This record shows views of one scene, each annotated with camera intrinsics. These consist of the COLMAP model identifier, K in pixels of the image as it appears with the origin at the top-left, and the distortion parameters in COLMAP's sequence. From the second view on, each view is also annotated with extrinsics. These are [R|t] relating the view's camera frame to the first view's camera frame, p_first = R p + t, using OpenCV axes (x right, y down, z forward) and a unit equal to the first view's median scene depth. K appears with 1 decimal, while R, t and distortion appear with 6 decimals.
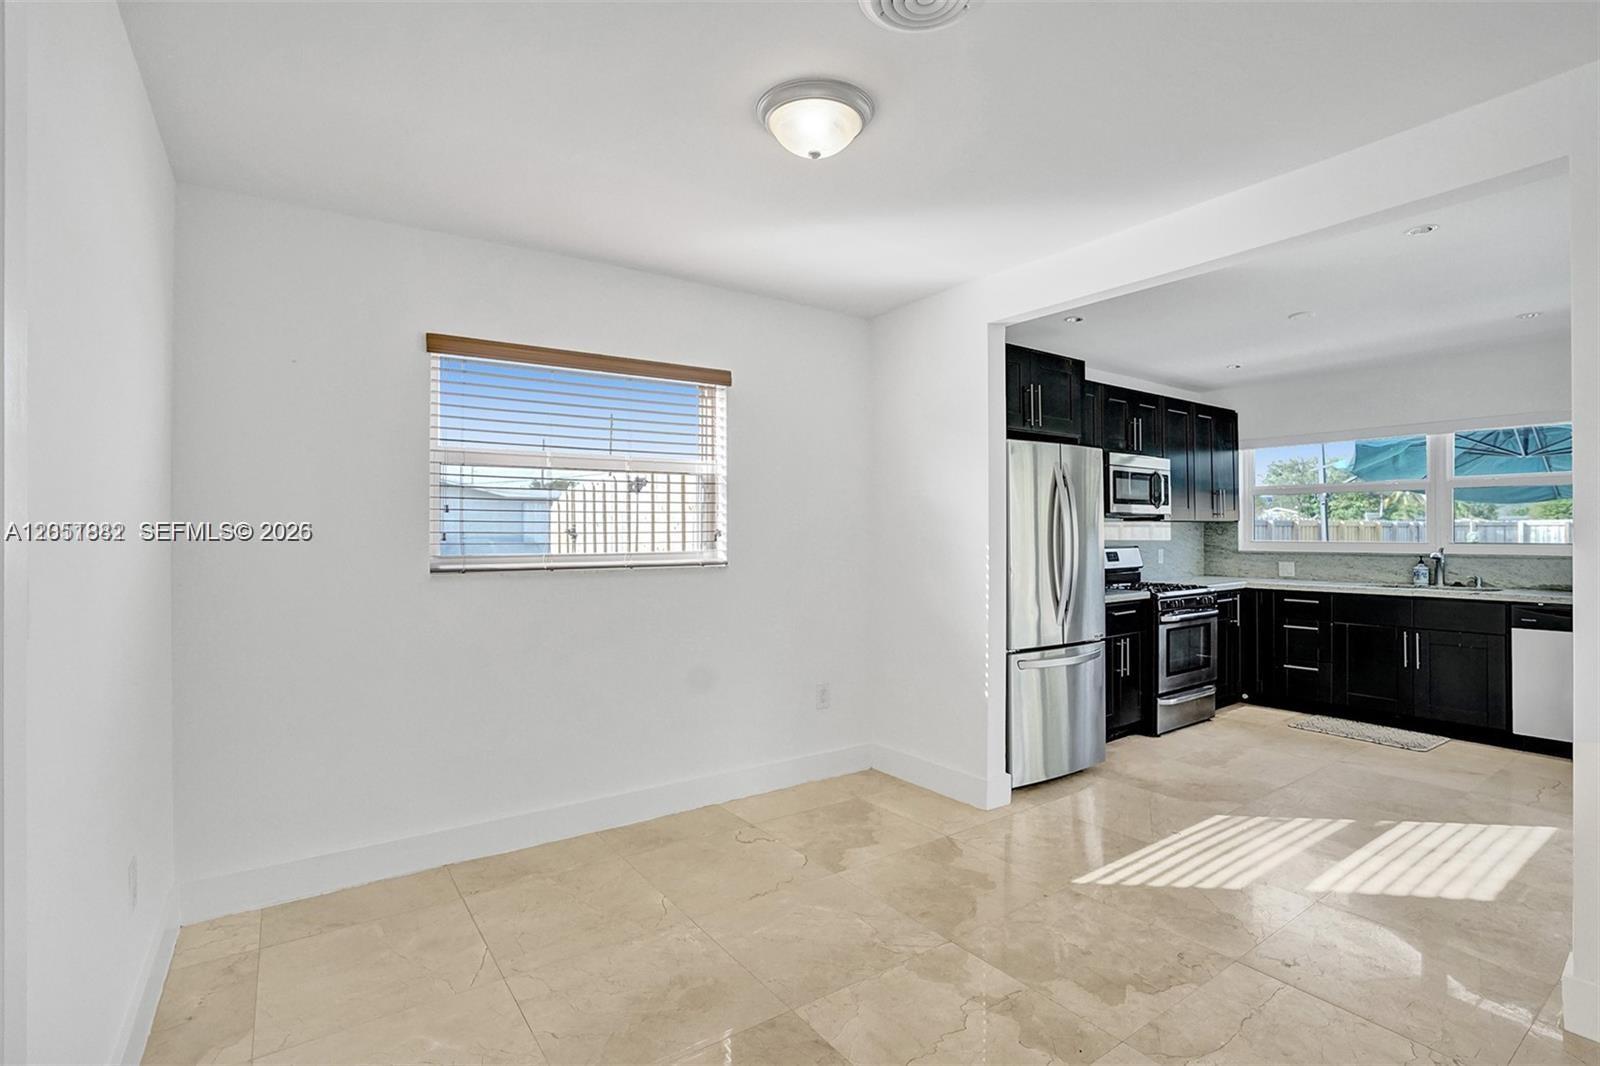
lens RADIAL K [[753.6, 0, 808.0], [0, 753.6, 528.1], [0, 0, 1]] dist [-0.067830, 0.026471]
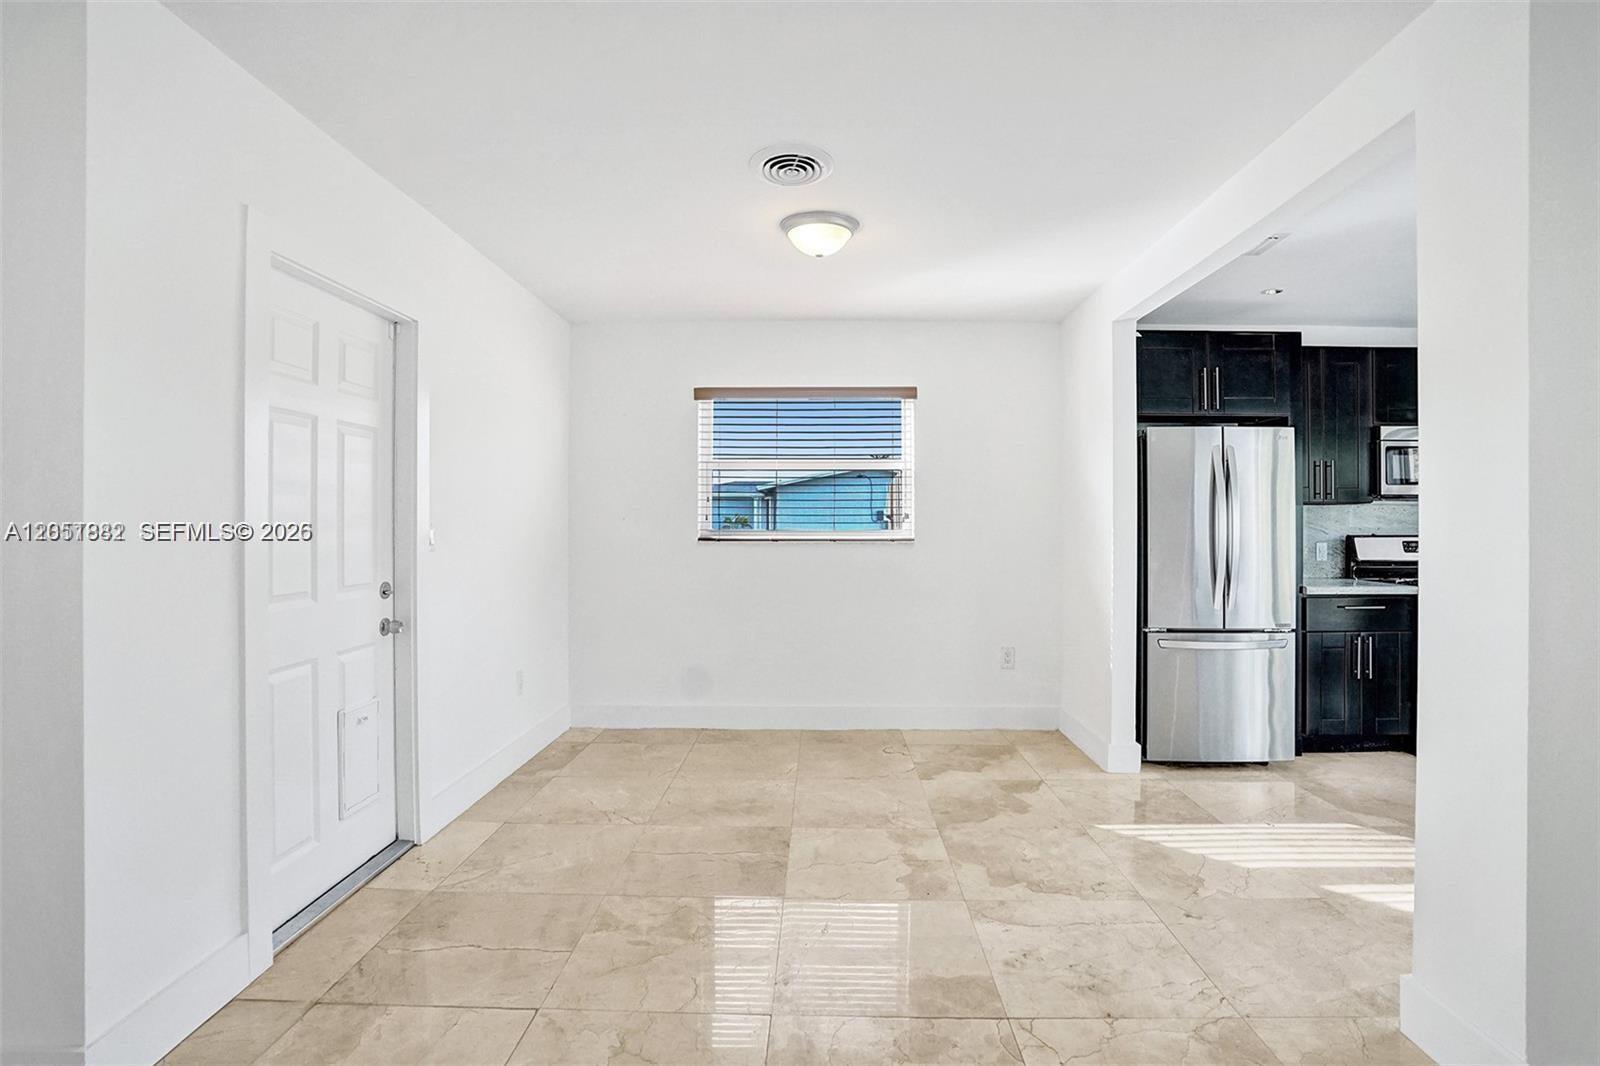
lens RADIAL K [[755.7, 0, 809.2], [0, 755.7, 518.3], [0, 0, 1]] dist [-0.066338, 0.025454]
pose [[0.807626, 0.002285, -0.589691, 0.496694], [-0.001995, 0.999997, 0.001142, 0.009188], [0.589692, 0.000254, 0.807628, -0.120898]]
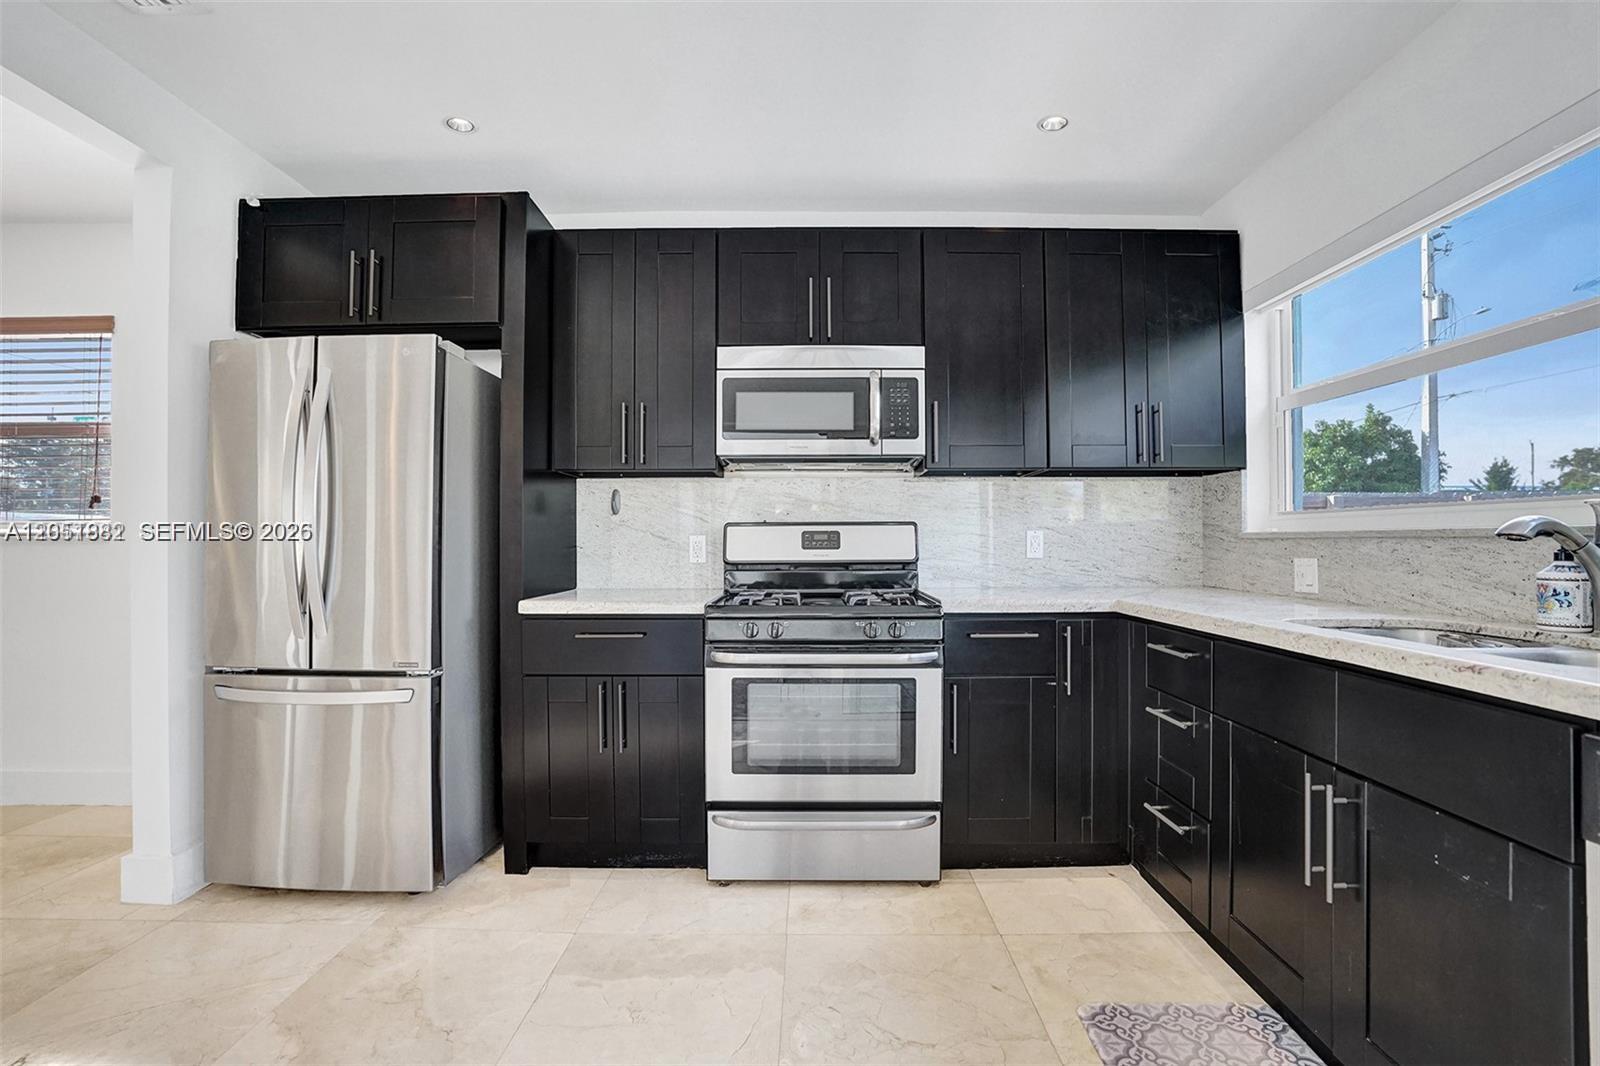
lens RADIAL K [[763.0, 0, 795.4], [0, 763.0, 538.7], [0, 0, 1]] dist [-0.069070, 0.027713]
pose [[0.812040, -0.000653, -0.583601, 1.046567], [0.002708, 0.999993, 0.002649, 0.052122], [0.583595, -0.003731, 0.812036, 0.776724]]
